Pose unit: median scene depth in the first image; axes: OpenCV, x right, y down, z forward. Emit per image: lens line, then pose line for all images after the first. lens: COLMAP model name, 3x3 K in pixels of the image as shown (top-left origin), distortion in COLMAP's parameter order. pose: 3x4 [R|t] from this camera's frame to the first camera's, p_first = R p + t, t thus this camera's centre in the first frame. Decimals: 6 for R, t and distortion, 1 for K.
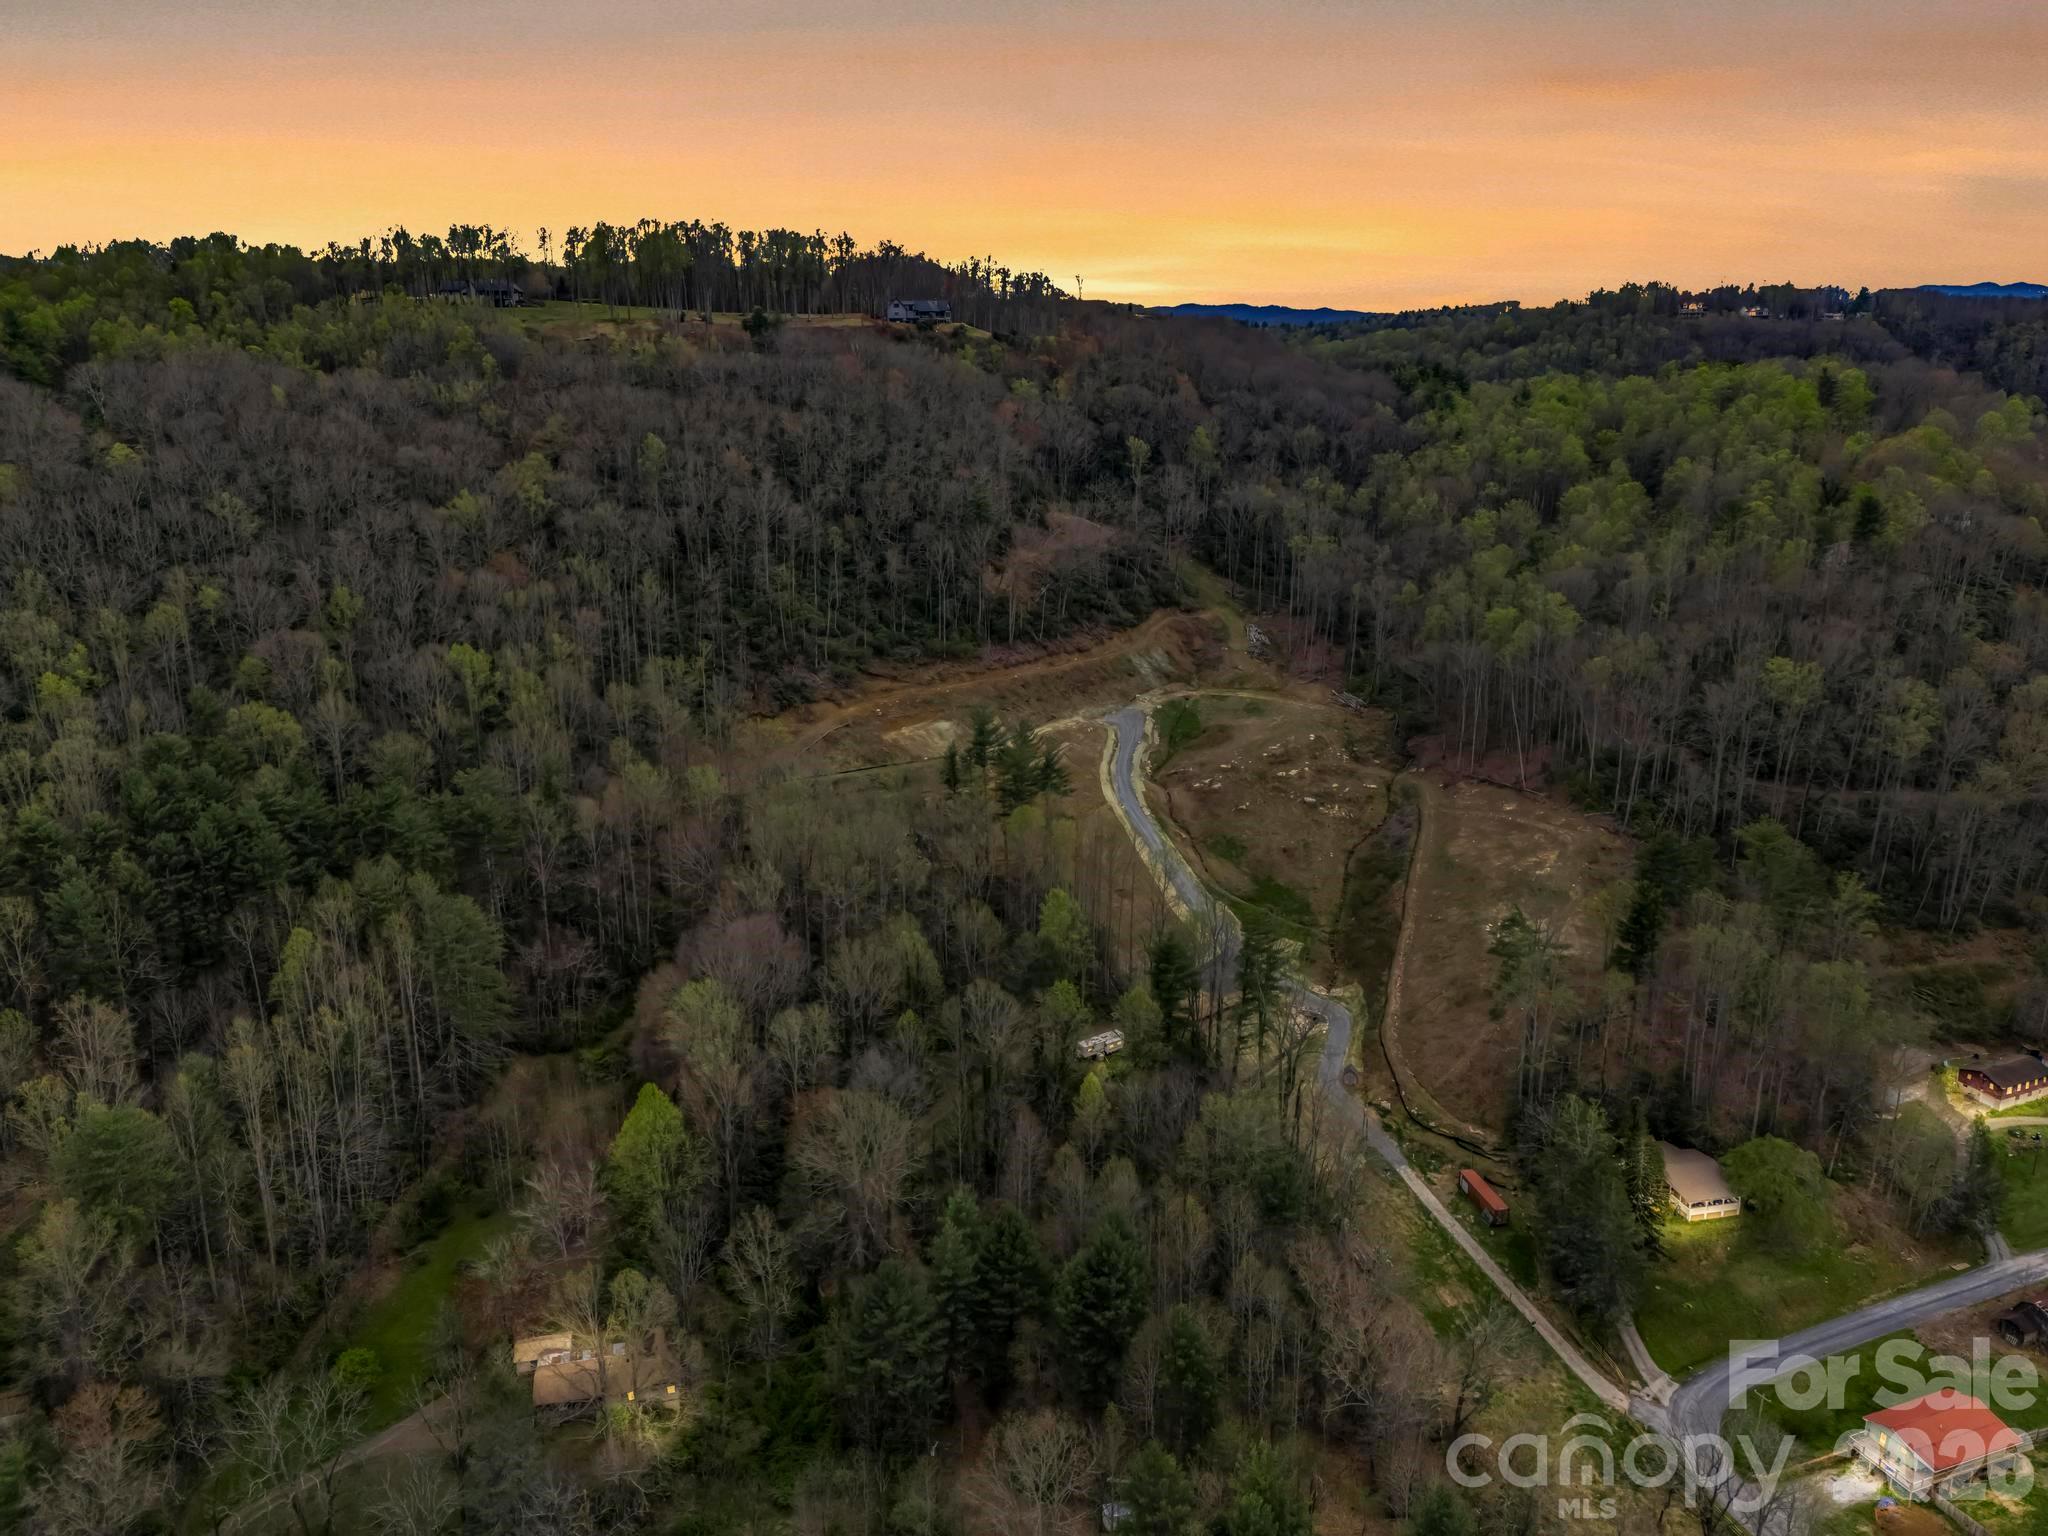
lens RADIAL K [[1542.2, 0, 1027.0], [0, 1542.2, 765.1], [0, 0, 1]] dist [0.067318, -0.060209]
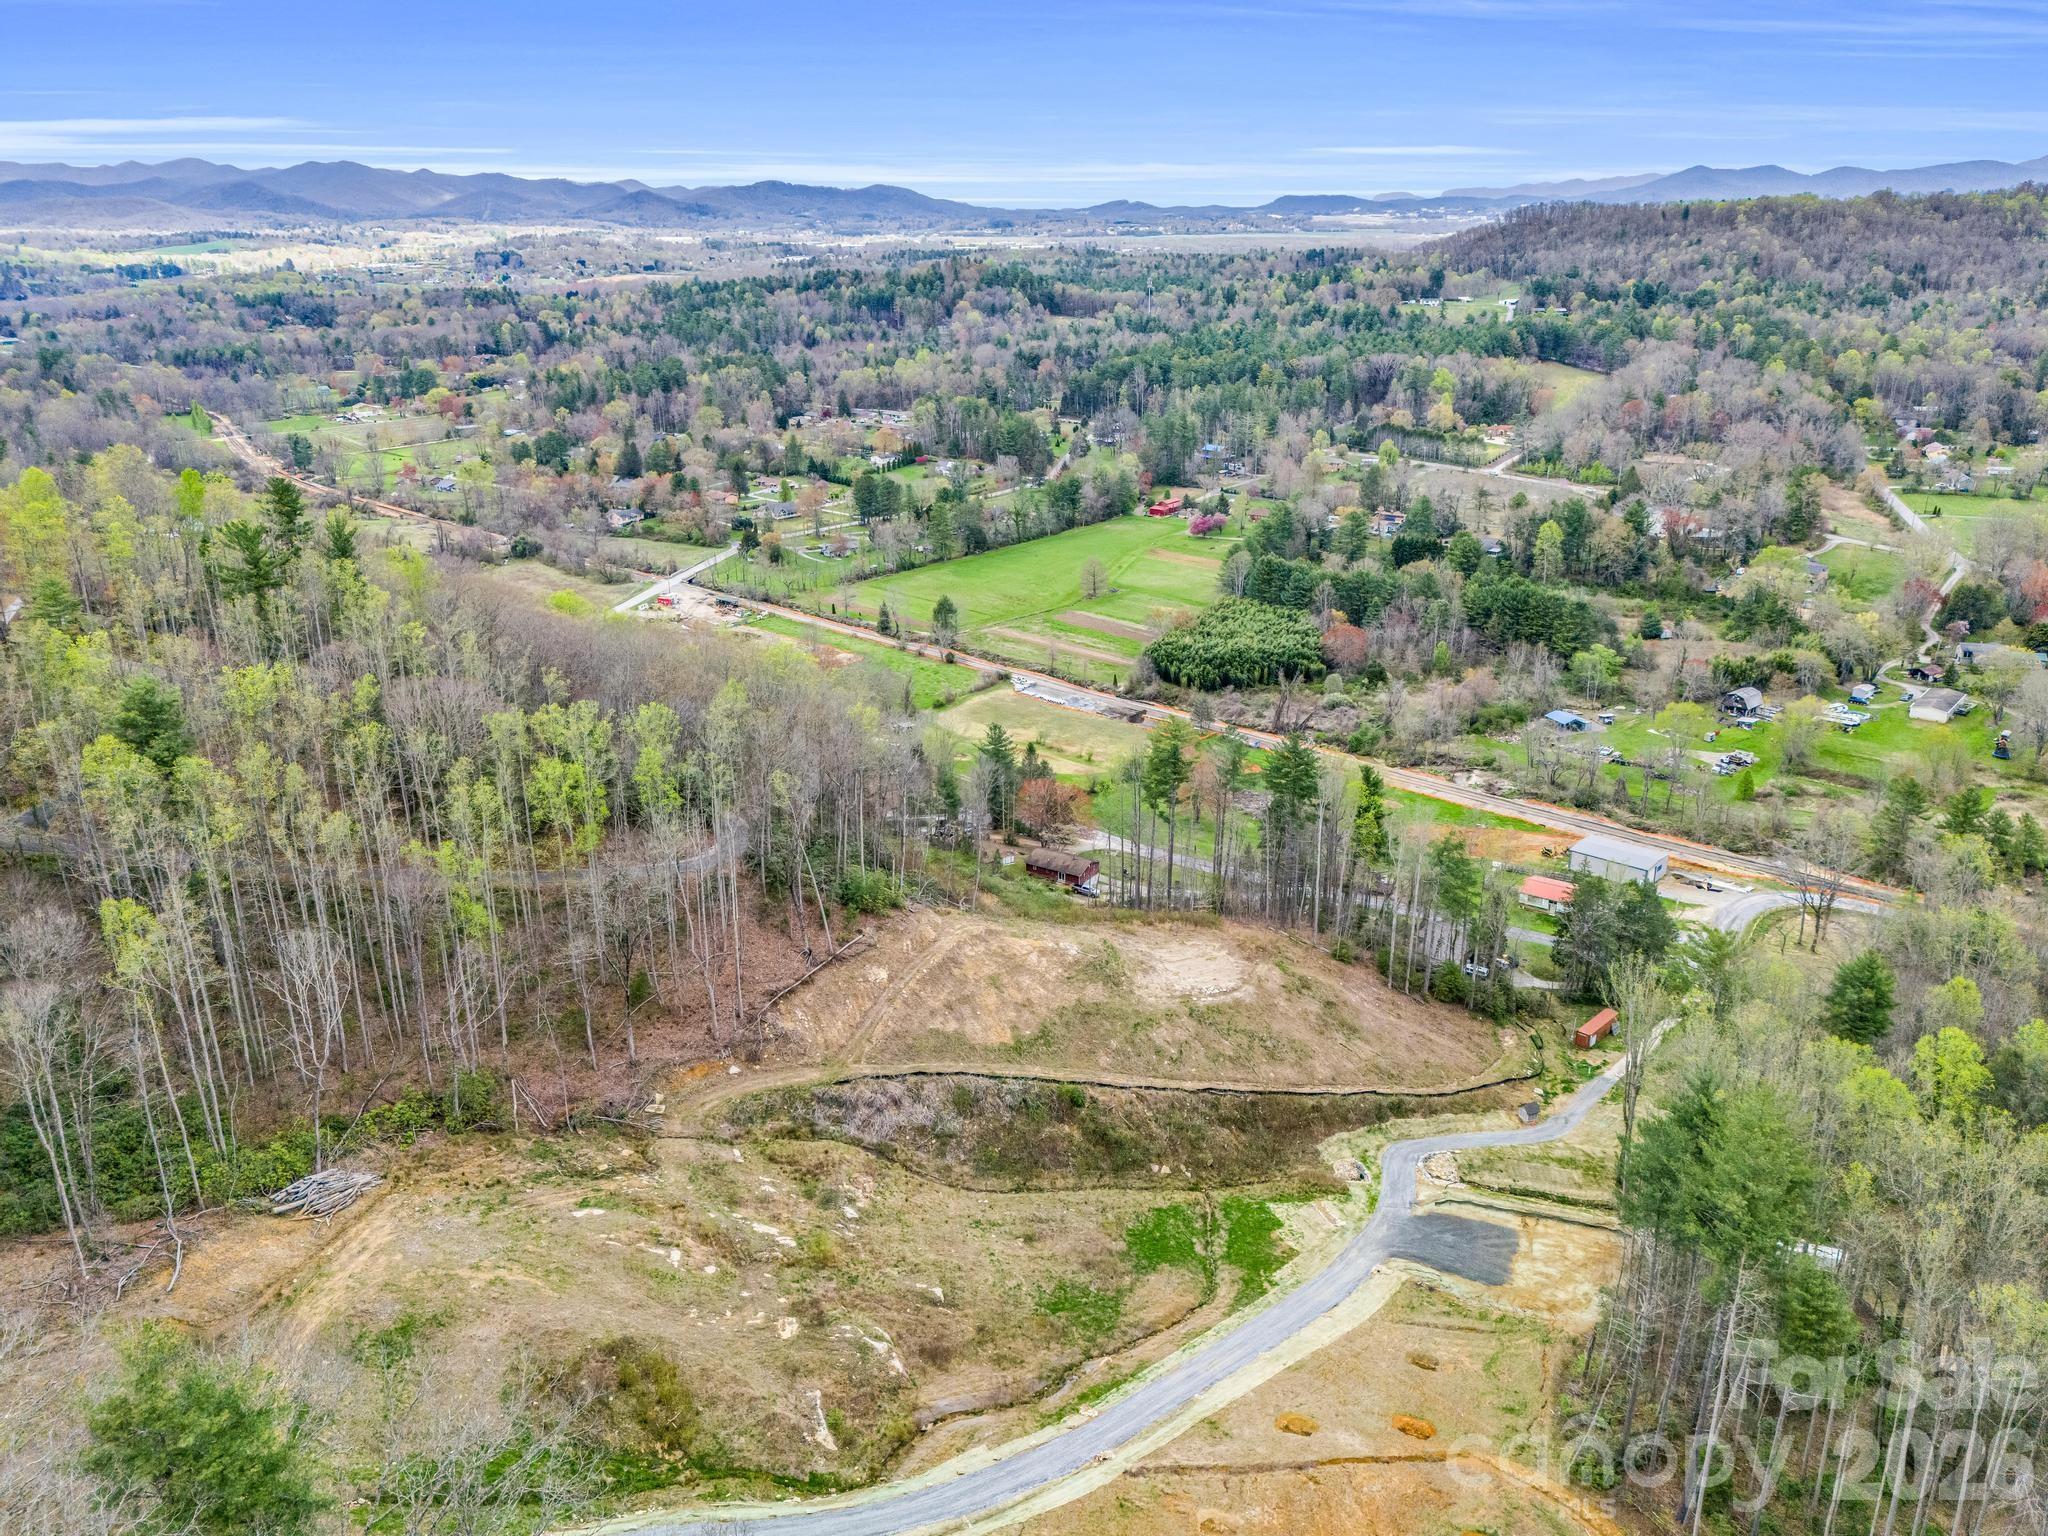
lens RADIAL K [[1534.0, 0, 1024.0], [0, 1534.0, 768.0], [0, 0, 1]] dist [0.080335, -0.082776]
pose [[-0.549480, -0.269998, 0.790679, -0.172381], [0.240574, 0.855140, 0.459195, -0.278144], [-0.800123, 0.442535, -0.404928, 1.006800]]
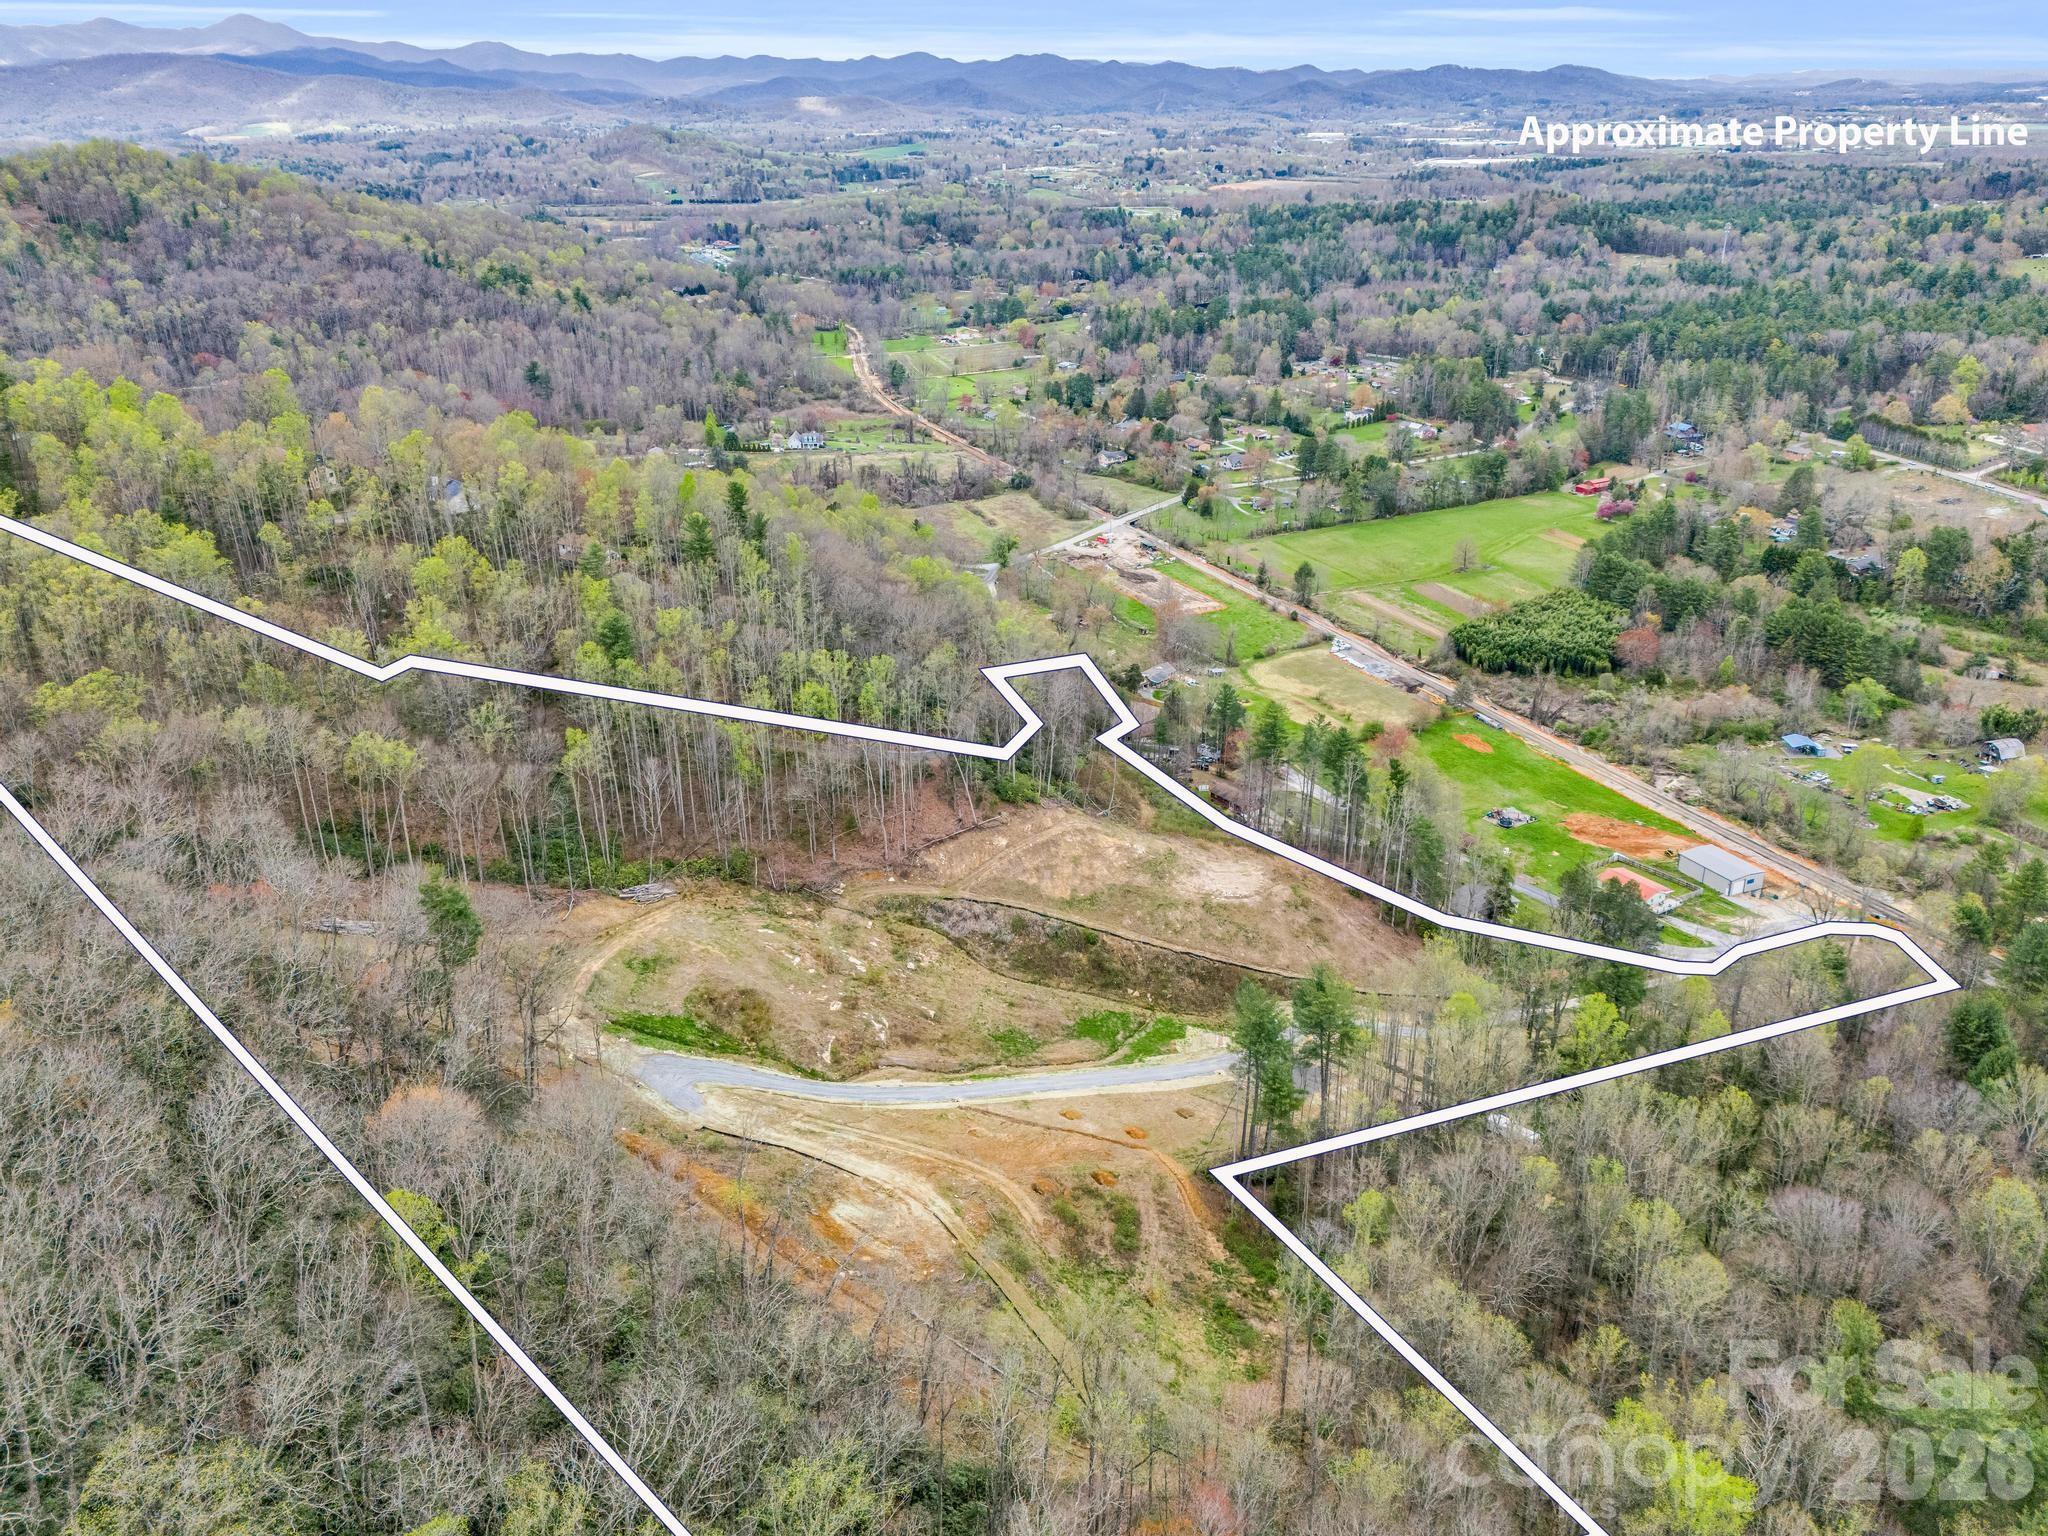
lens RADIAL K [[1508.5, 0, 1028.8], [0, 1508.5, 767.3], [0, 0, 1]] dist [0.124788, -0.161232]
pose [[-0.183165, -0.381908, 0.905868, -0.487036], [0.278210, 0.863652, 0.420364, -0.365457], [-0.942895, 0.329017, -0.051940, 0.875439]]
